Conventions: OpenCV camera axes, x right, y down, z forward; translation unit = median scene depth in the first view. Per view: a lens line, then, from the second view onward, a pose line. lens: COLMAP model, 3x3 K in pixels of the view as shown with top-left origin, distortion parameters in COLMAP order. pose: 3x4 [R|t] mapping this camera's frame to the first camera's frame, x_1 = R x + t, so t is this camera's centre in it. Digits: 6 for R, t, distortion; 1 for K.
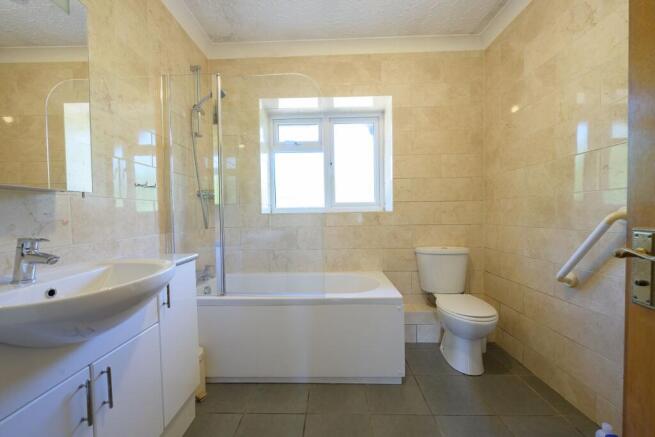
lens RADIAL K [[260.0, 0, 327.0], [0, 260.0, 220.5], [0, 0, 1]] dist [-0.004111, -0.000092]
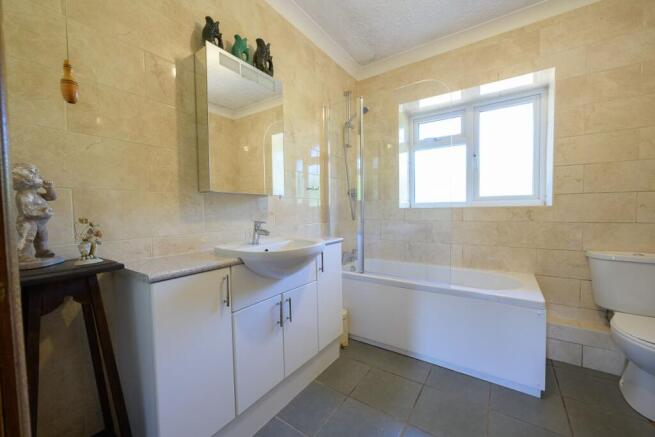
lens RADIAL K [[260.0, 0, 327.0], [0, 260.0, 220.5], [0, 0, 1]] dist [-0.004111, -0.000092]
pose [[0.836921, 0.026473, -0.546684, 0.116710], [-0.014493, 0.999551, 0.026216, 0.002012], [0.547132, -0.014017, 0.836929, -0.120586]]
